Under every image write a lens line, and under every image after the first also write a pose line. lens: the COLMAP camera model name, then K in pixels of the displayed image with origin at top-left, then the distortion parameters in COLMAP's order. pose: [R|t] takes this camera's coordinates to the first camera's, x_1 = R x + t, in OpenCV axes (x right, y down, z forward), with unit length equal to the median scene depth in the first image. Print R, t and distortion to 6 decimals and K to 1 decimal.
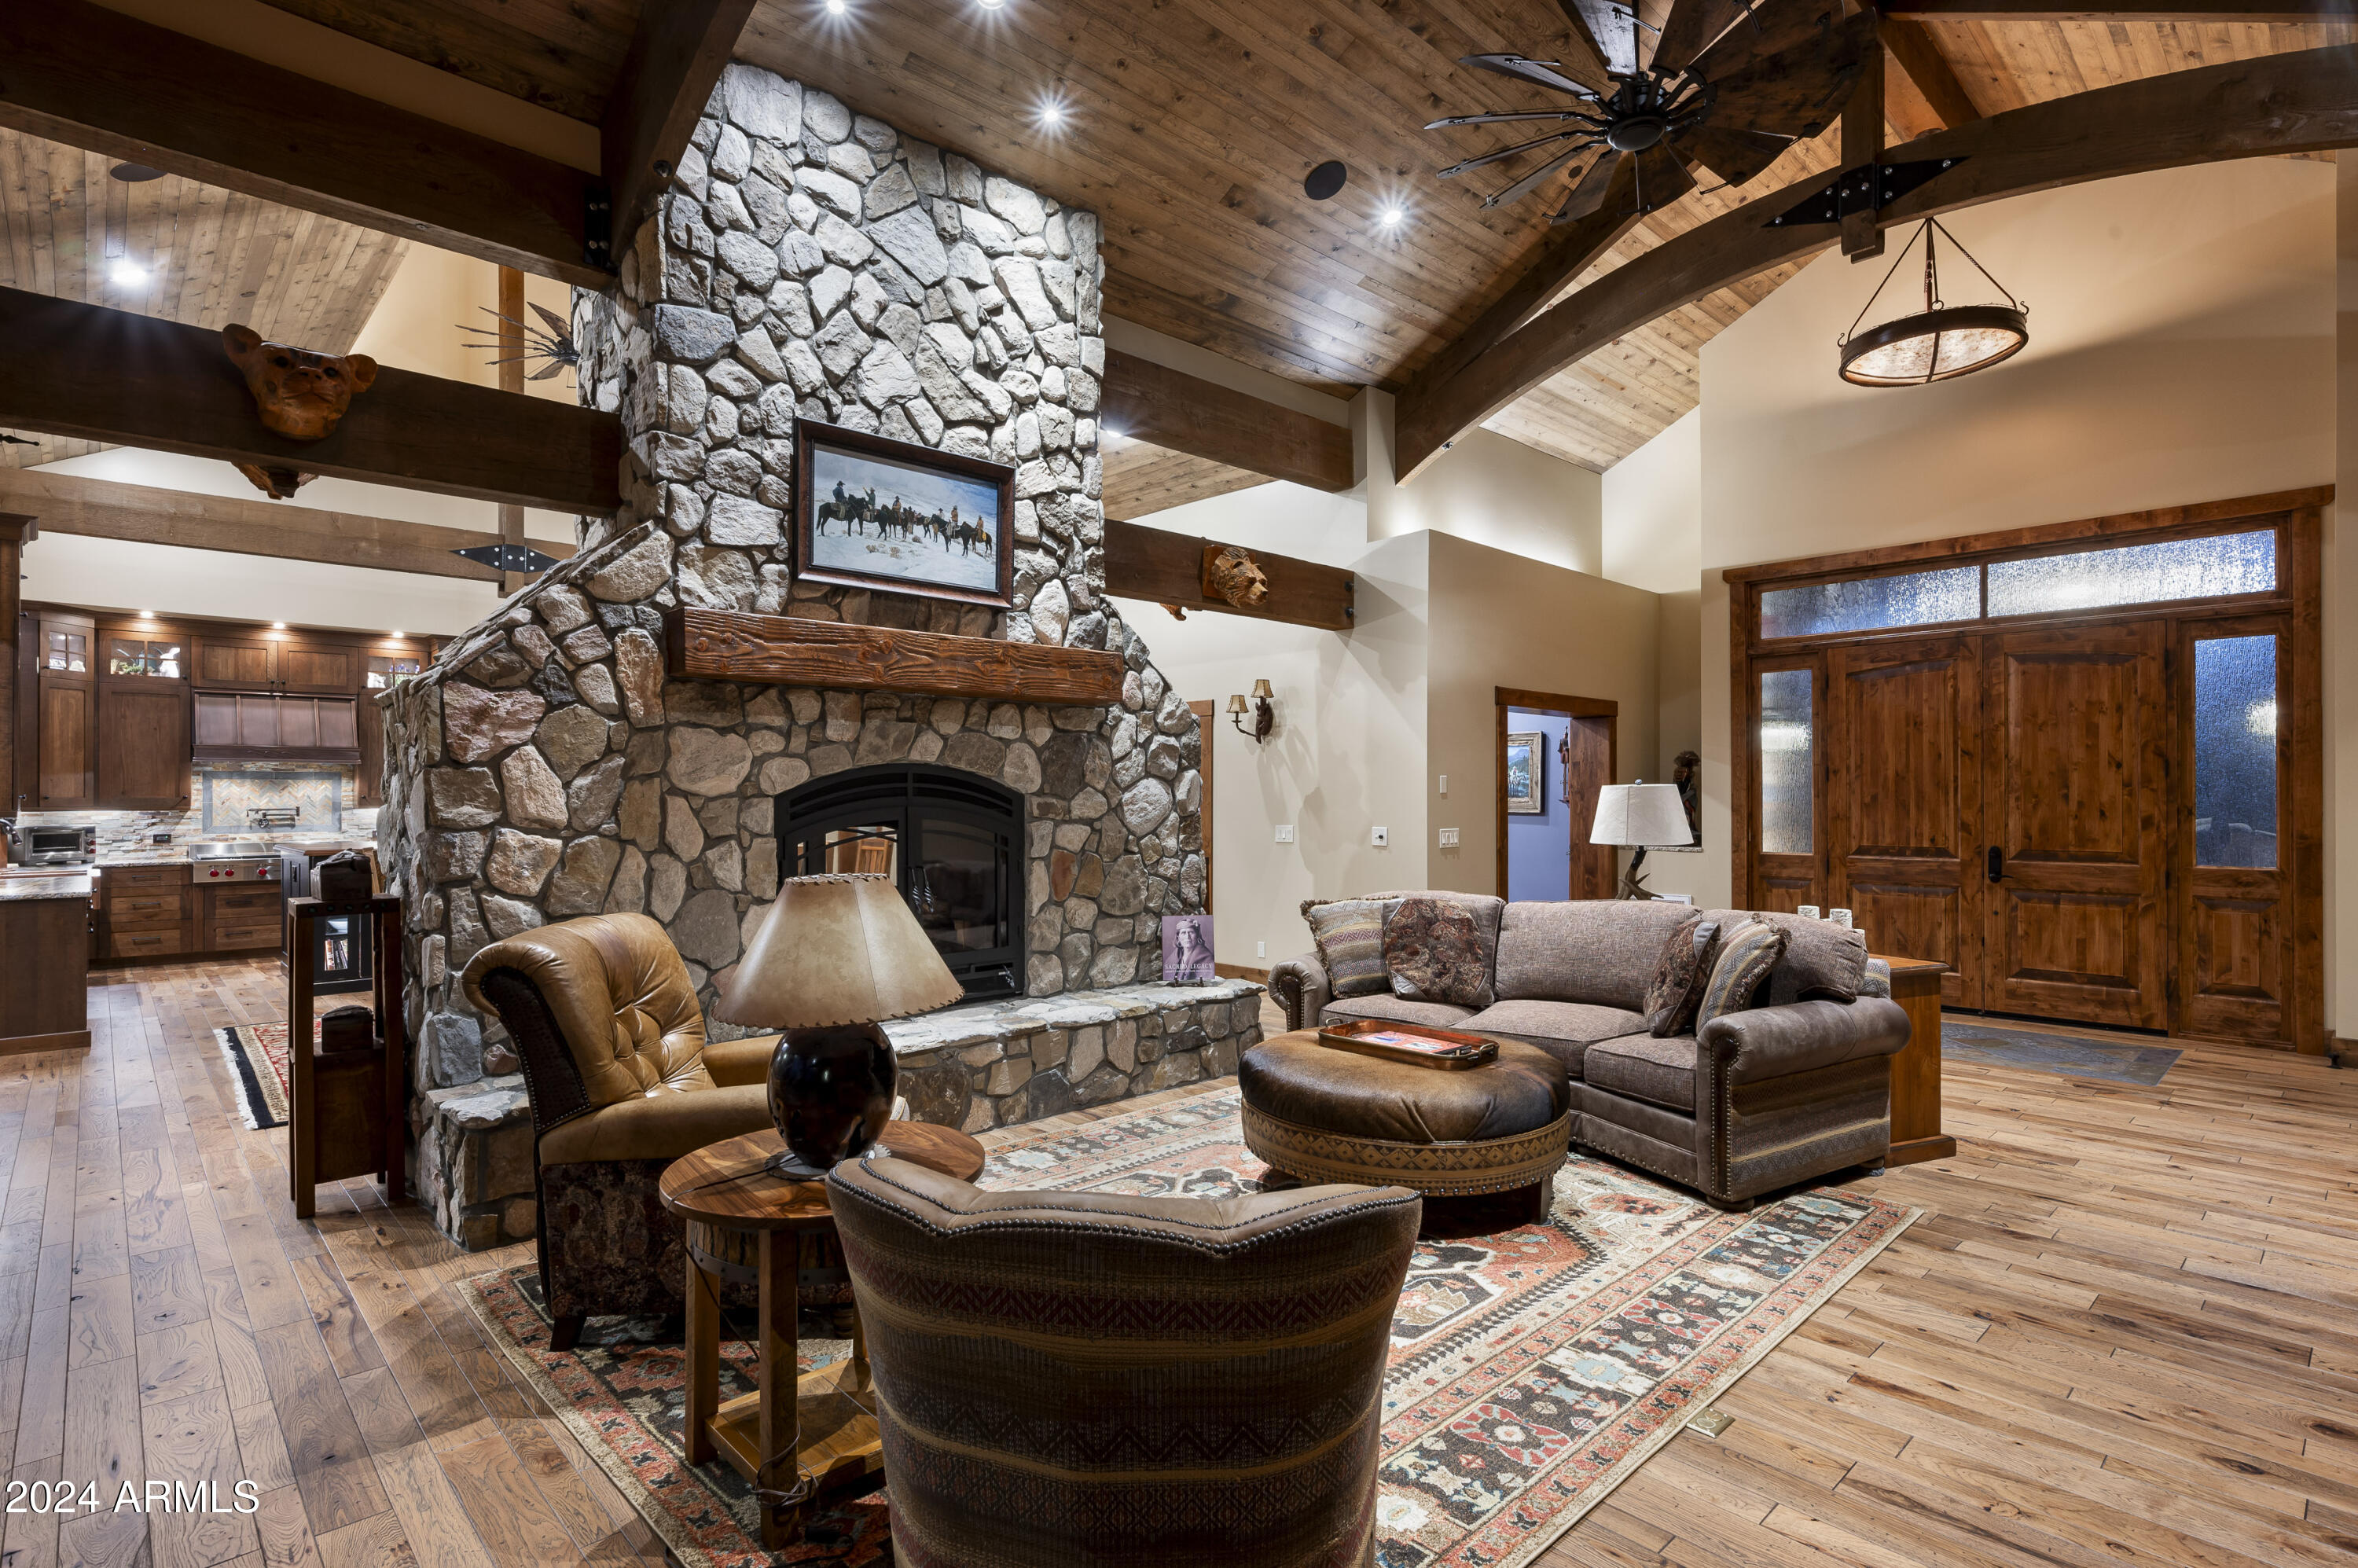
lens RADIAL K [[1157.0, 0, 1179.7], [0, 1157.0, 800.5], [0, 0, 1]] dist [-0.000952, -0.000120]
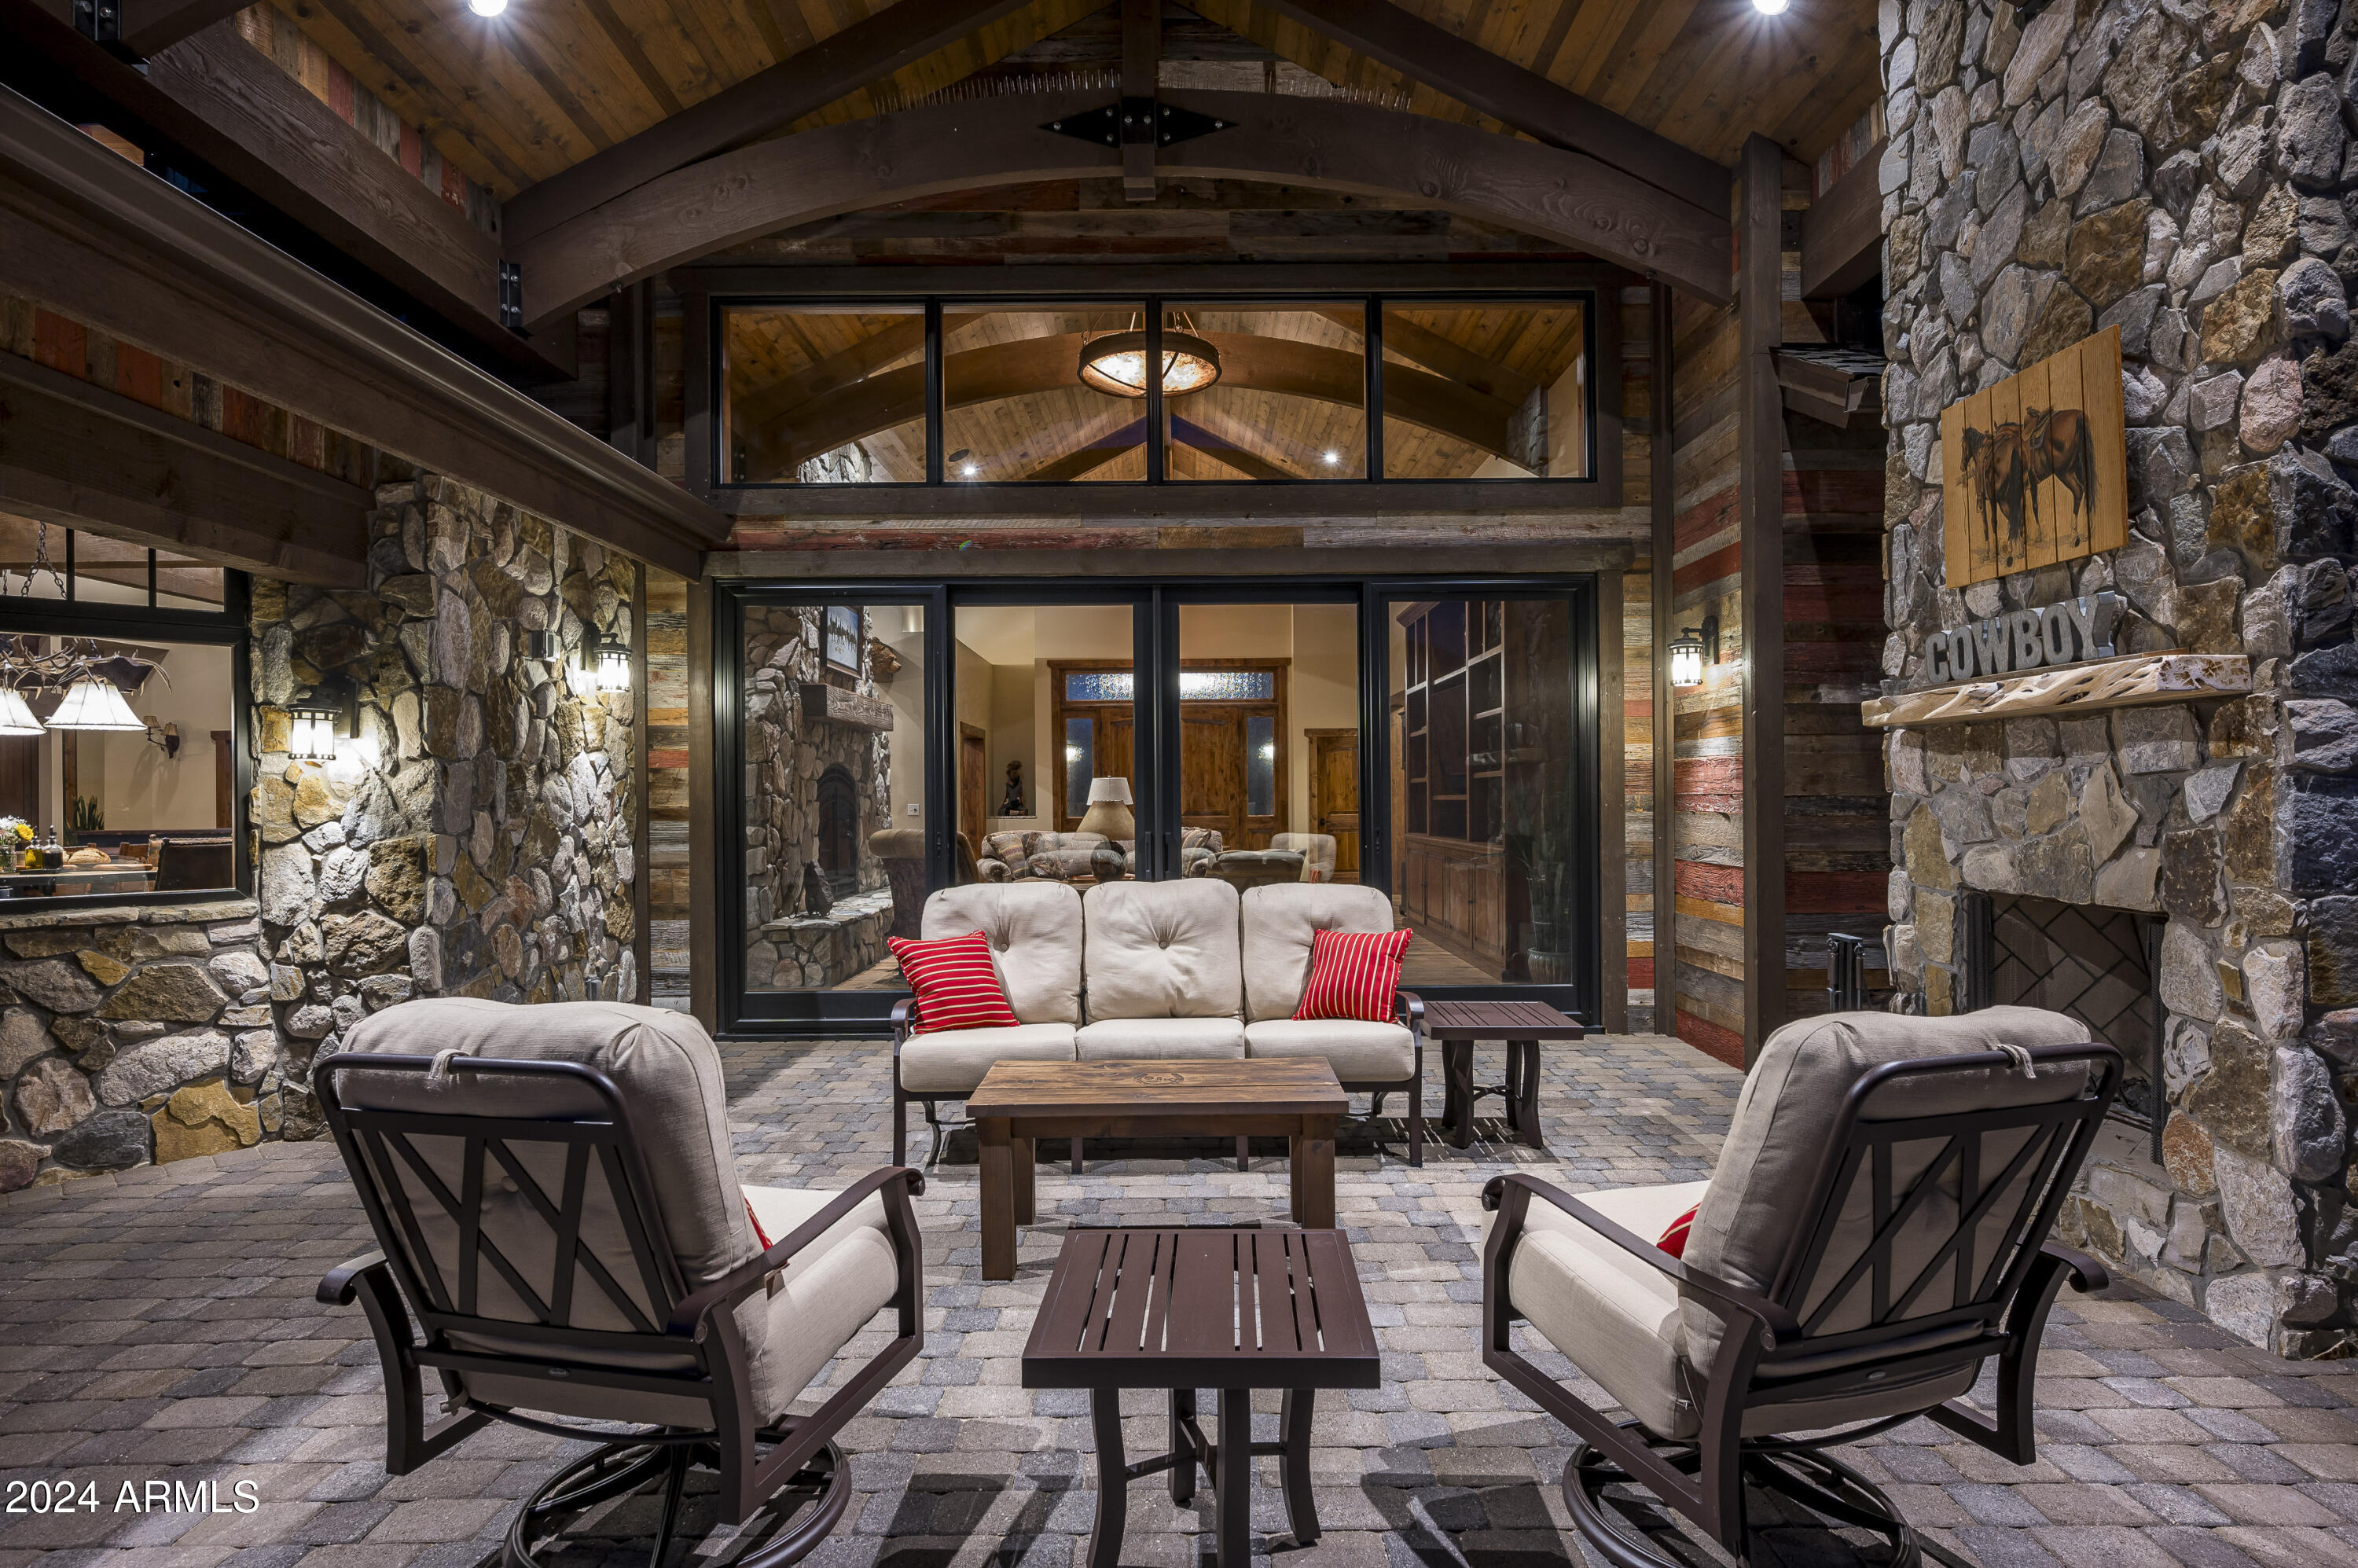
lens RADIAL K [[1221.8, 0, 1191.5], [0, 1221.8, 794.1], [0, 0, 1]] dist [0.003651, 0.000195]
pose [[0.683038, 0.000260, 0.730382, -0.945301], [0.004929, 0.999976, -0.004966, 0.023133], [-0.730366, 0.006993, 0.683020, -0.554002]]
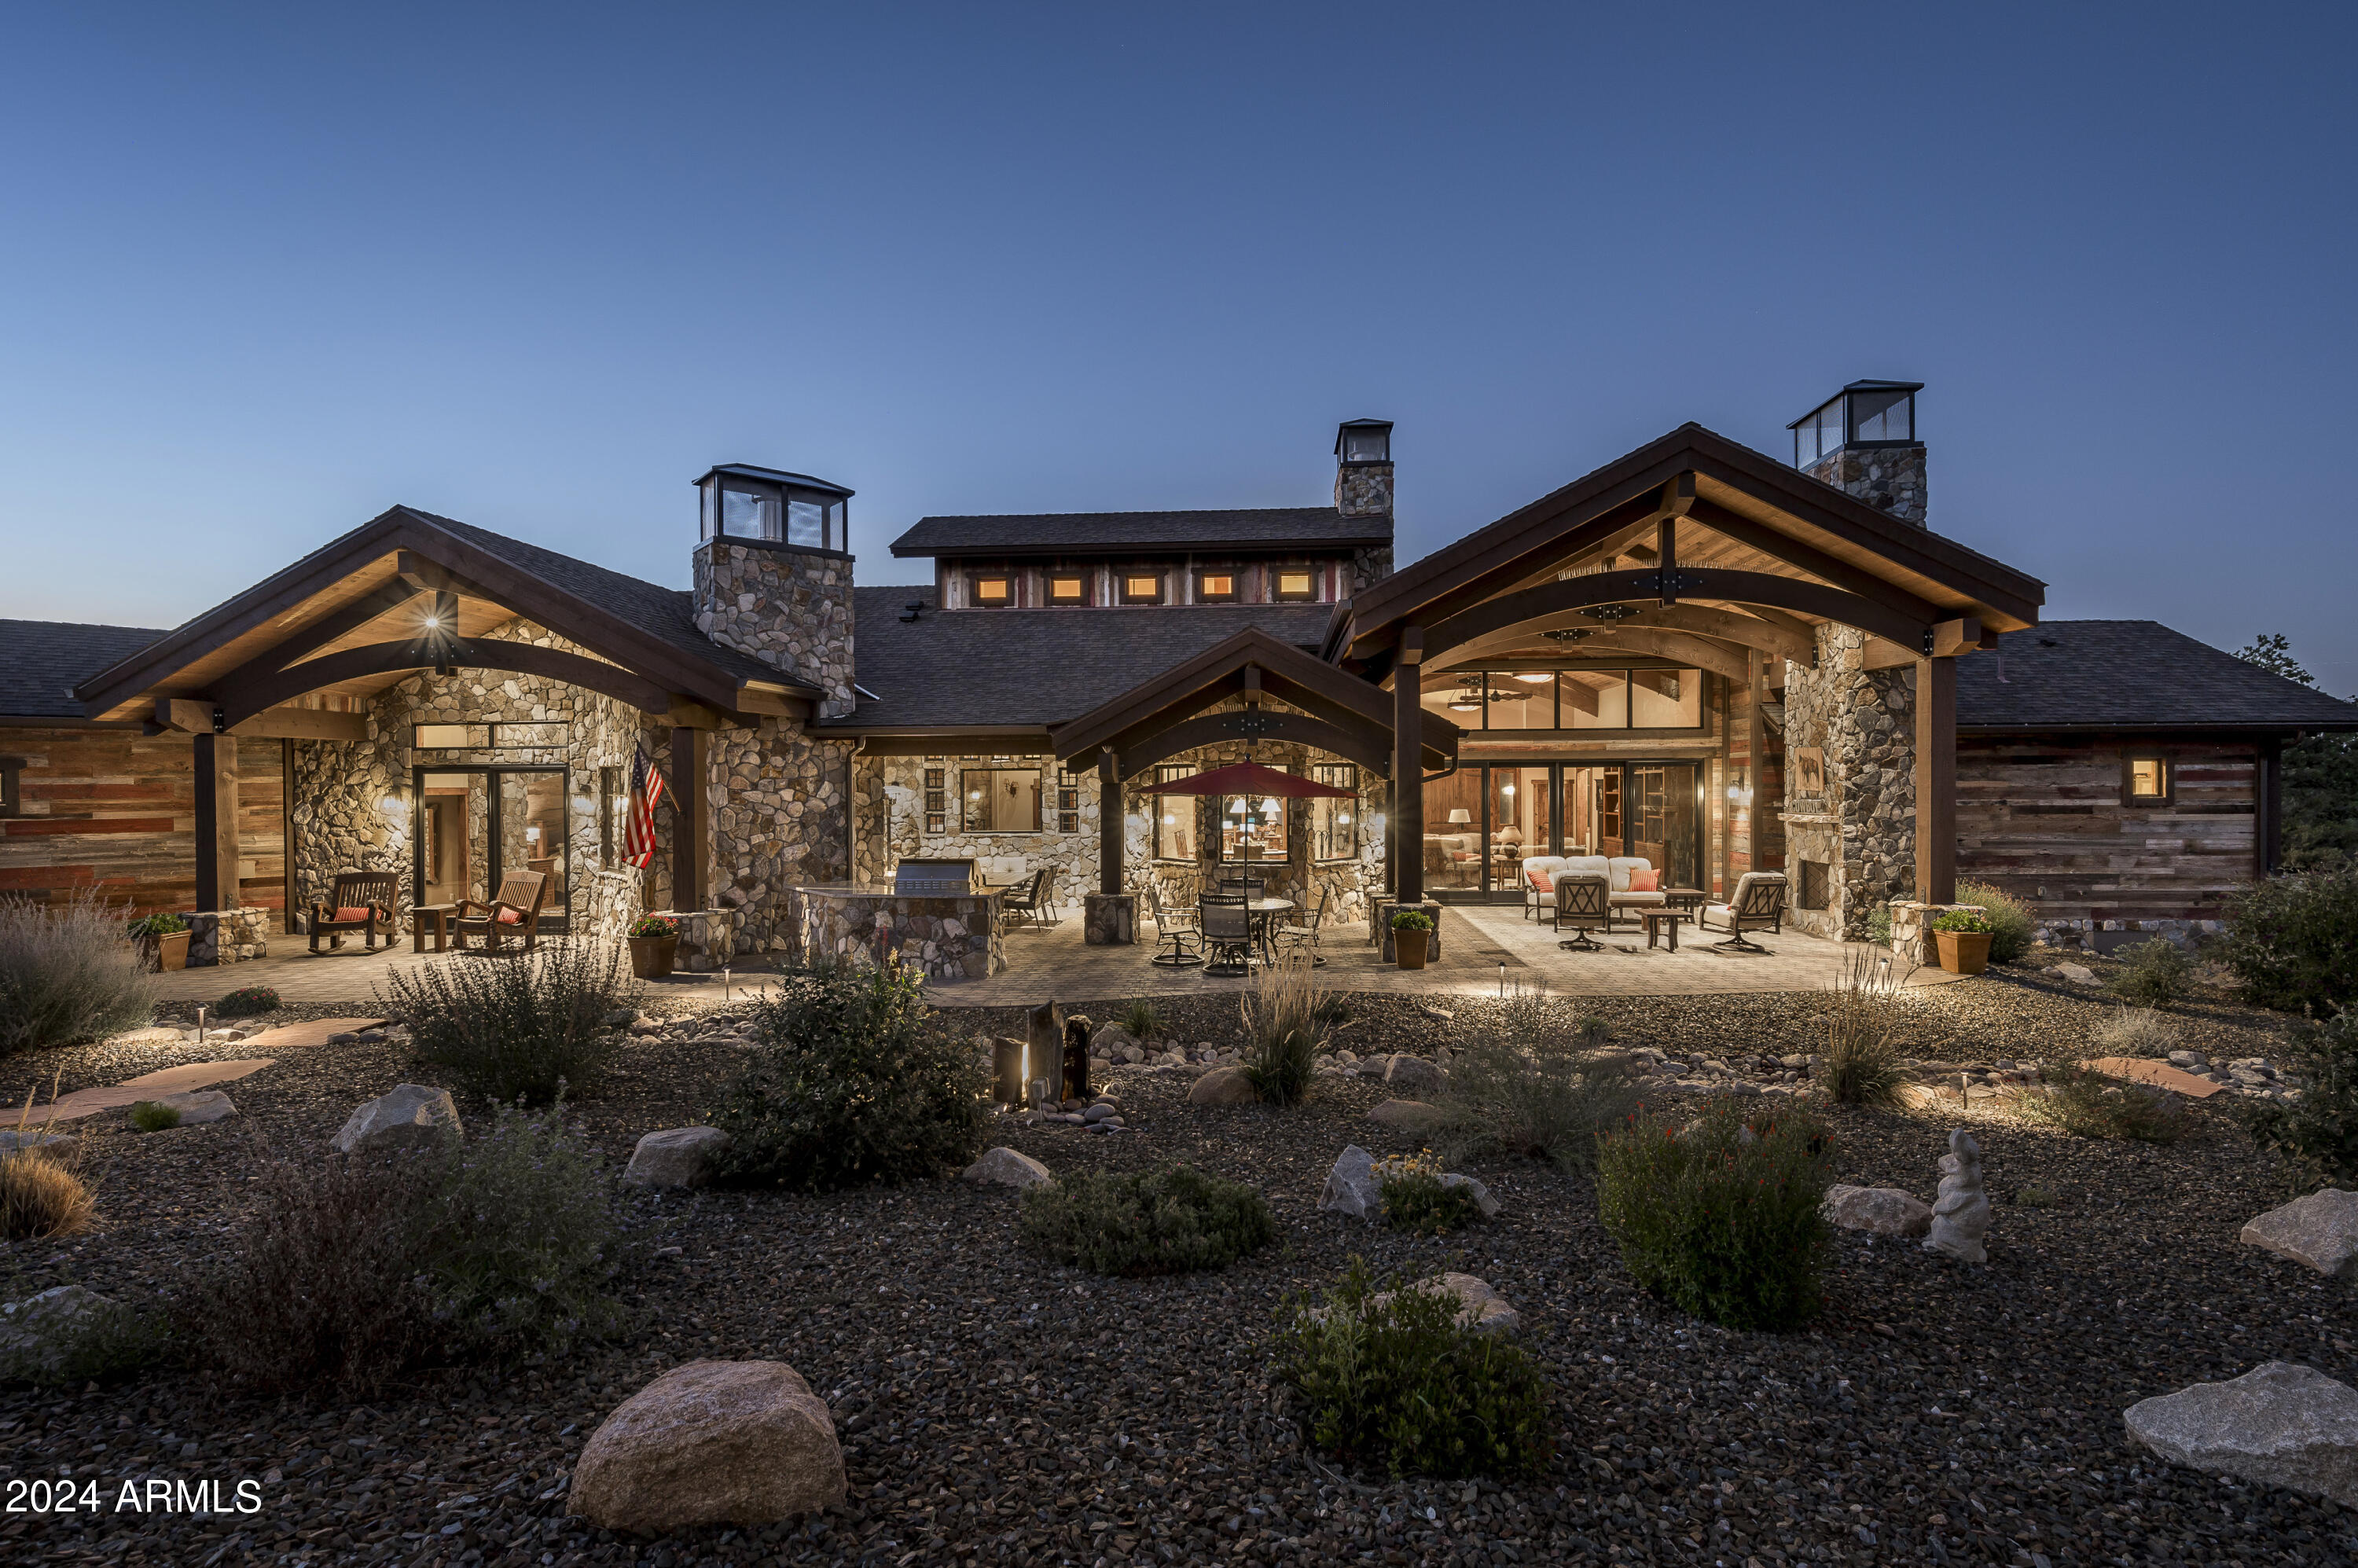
lens RADIAL K [[1087.4, 0, 1189.3], [0, 1087.4, 790.3], [0, 0, 1]] dist [-0.001057, -0.000121]
pose [[0.740318, -0.003555, 0.672248, -5.663347], [0.002441, 0.999994, 0.002600, -0.266049], [-0.672253, -0.000284, 0.740322, -2.388939]]
